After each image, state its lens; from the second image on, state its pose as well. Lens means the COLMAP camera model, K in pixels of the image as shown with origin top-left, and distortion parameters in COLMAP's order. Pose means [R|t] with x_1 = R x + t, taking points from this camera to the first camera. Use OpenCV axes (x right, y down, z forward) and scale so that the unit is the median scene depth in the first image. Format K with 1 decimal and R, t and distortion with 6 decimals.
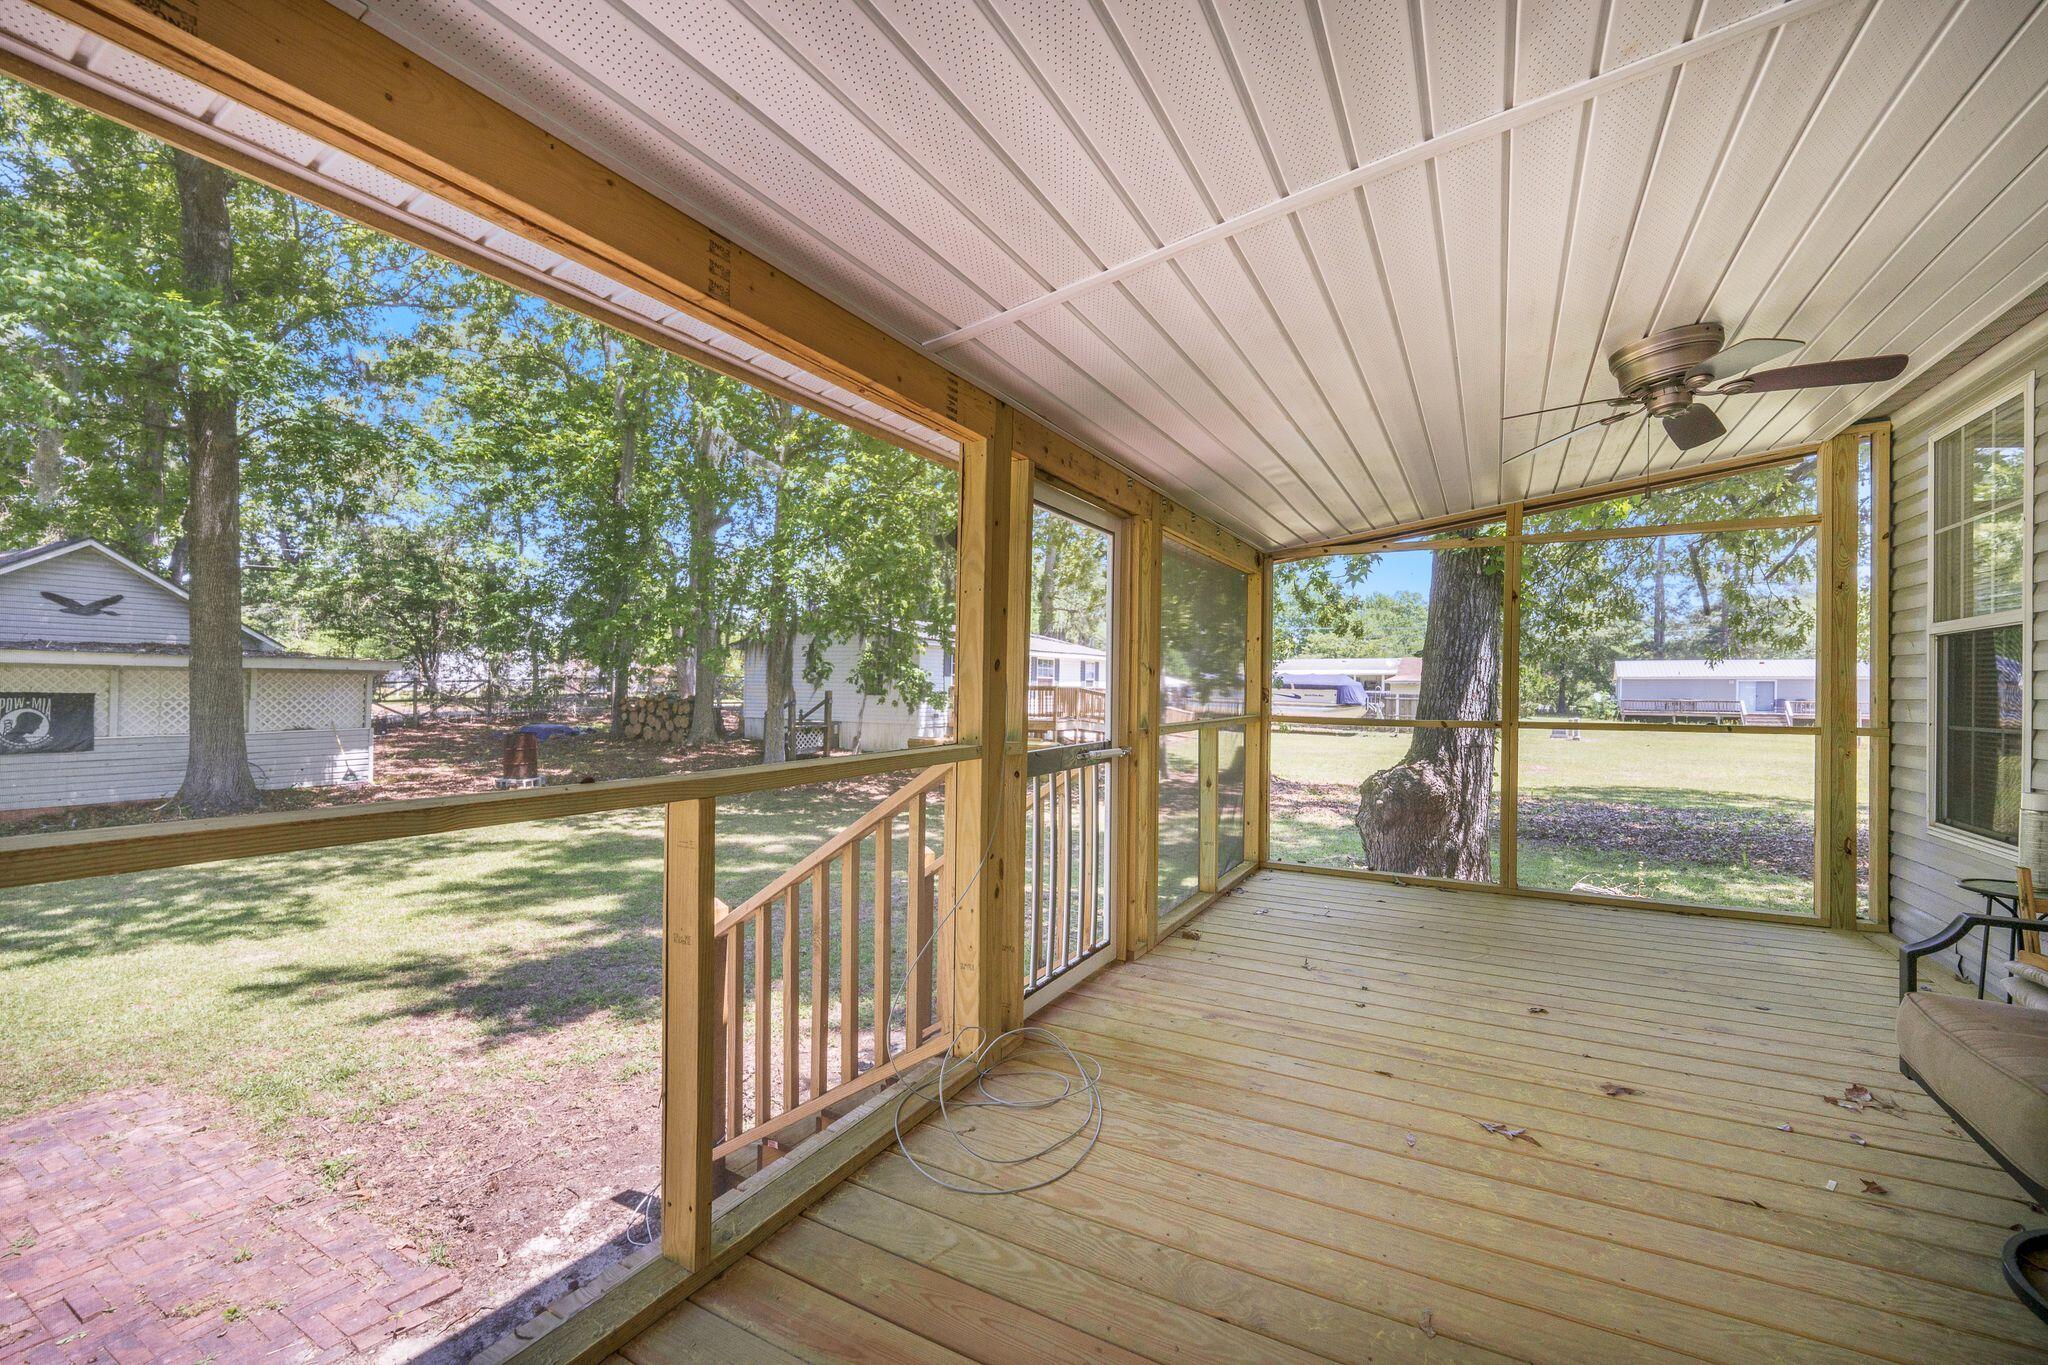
lens RADIAL K [[817.2, 0, 1027.5], [0, 817.2, 699.1], [0, 0, 1]] dist [-0.001908, -0.000203]
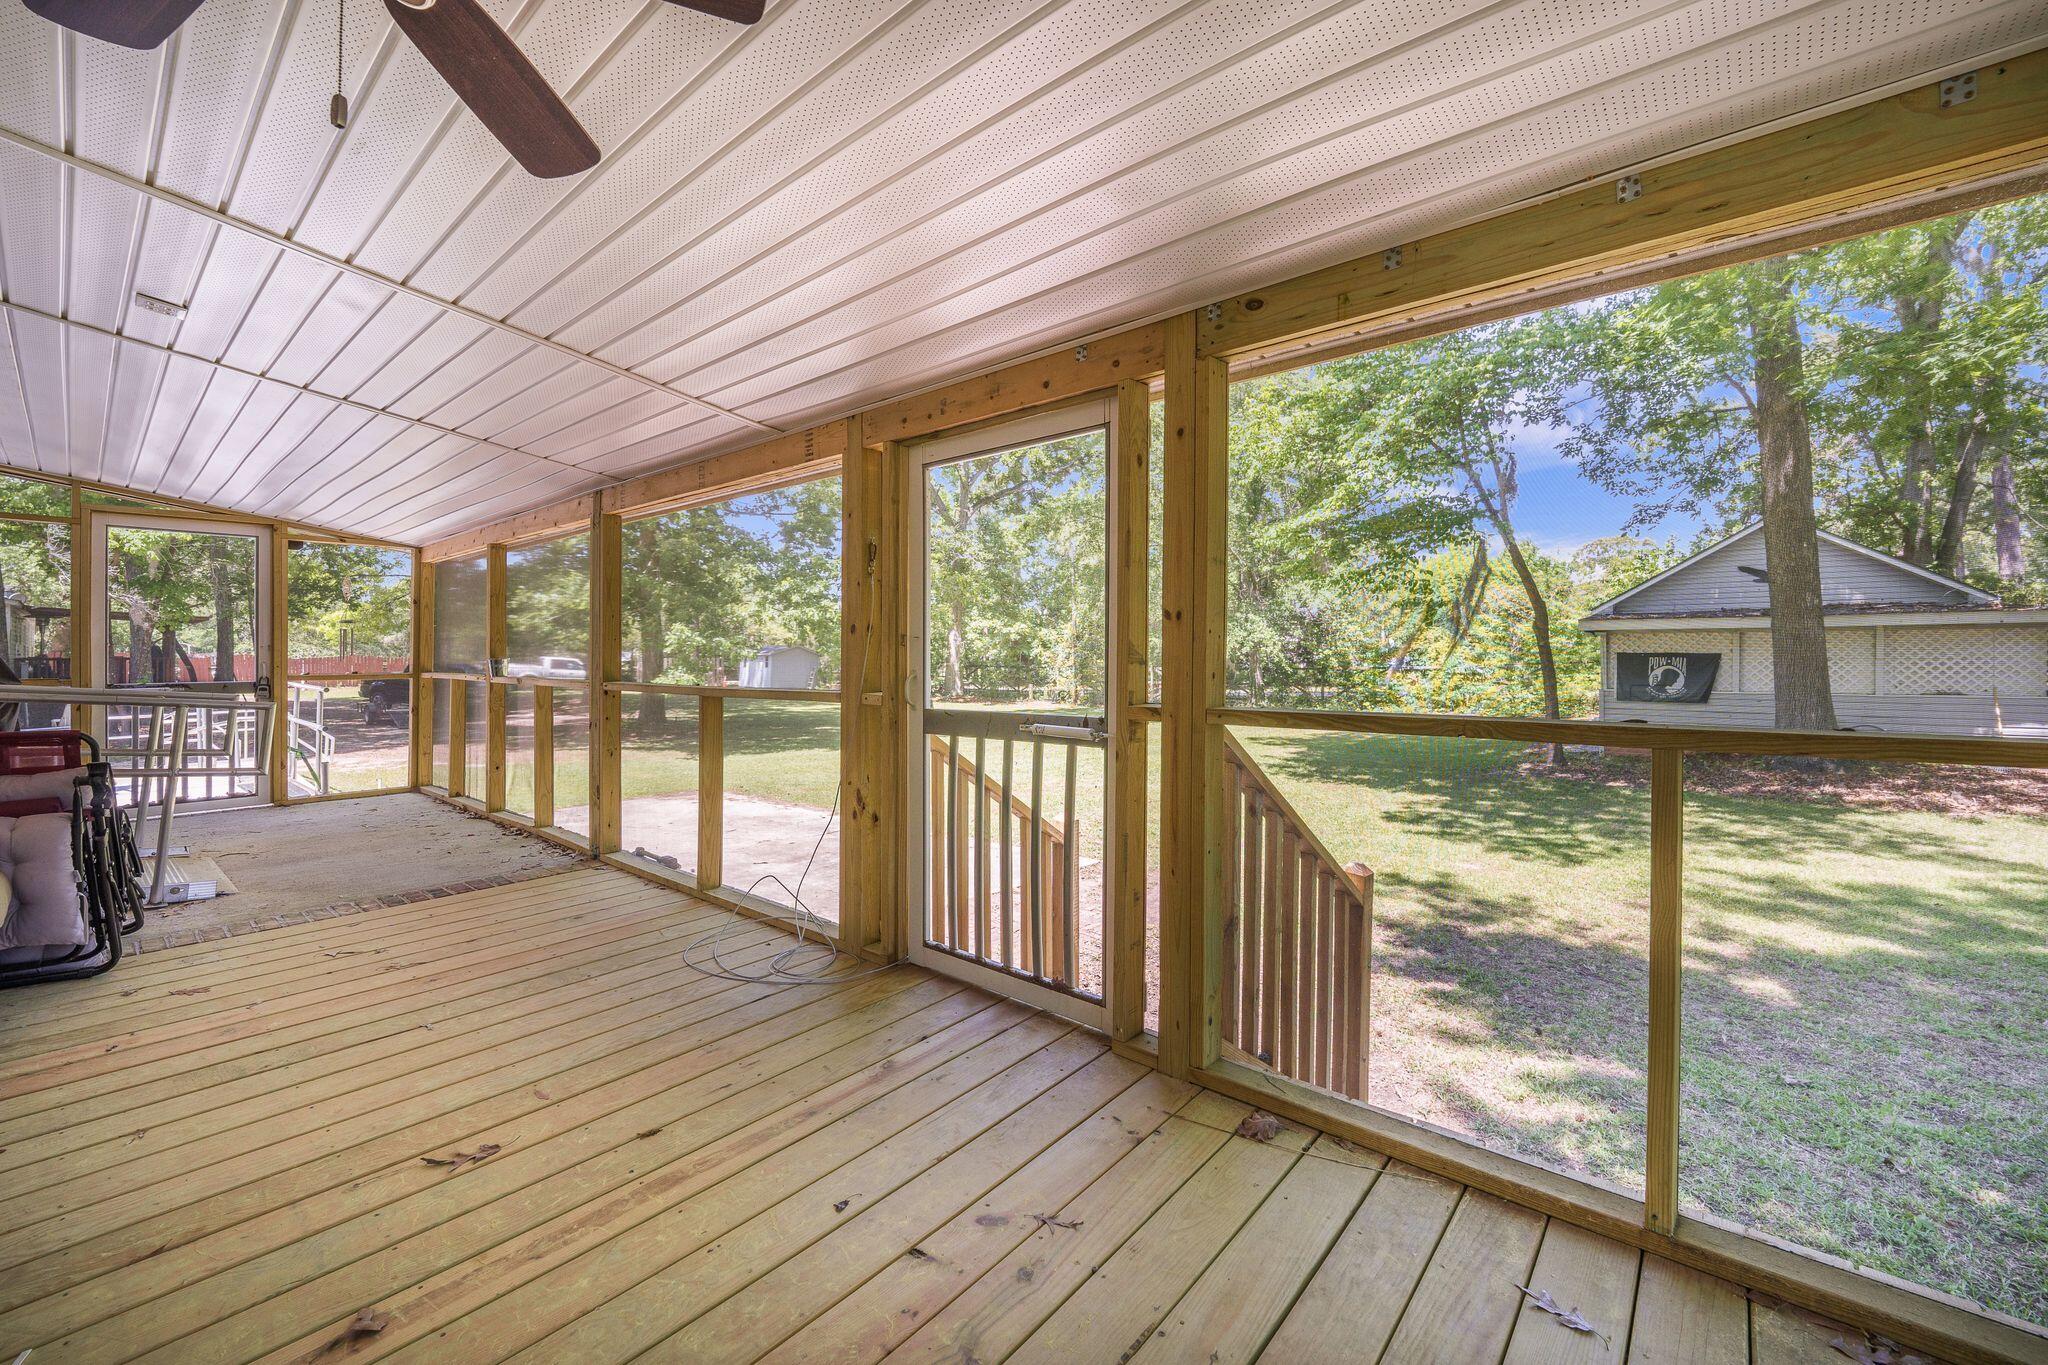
lens RADIAL K [[817.2, 0, 997.9], [0, 817.2, 652.0], [0, 0, 1]] dist [-0.001908, -0.000203]
pose [[-0.194733, -0.005050, -0.980843, 0.186851], [-0.003183, 0.999985, -0.004516, -0.000720], [0.980851, 0.002242, -0.194746, 0.241354]]
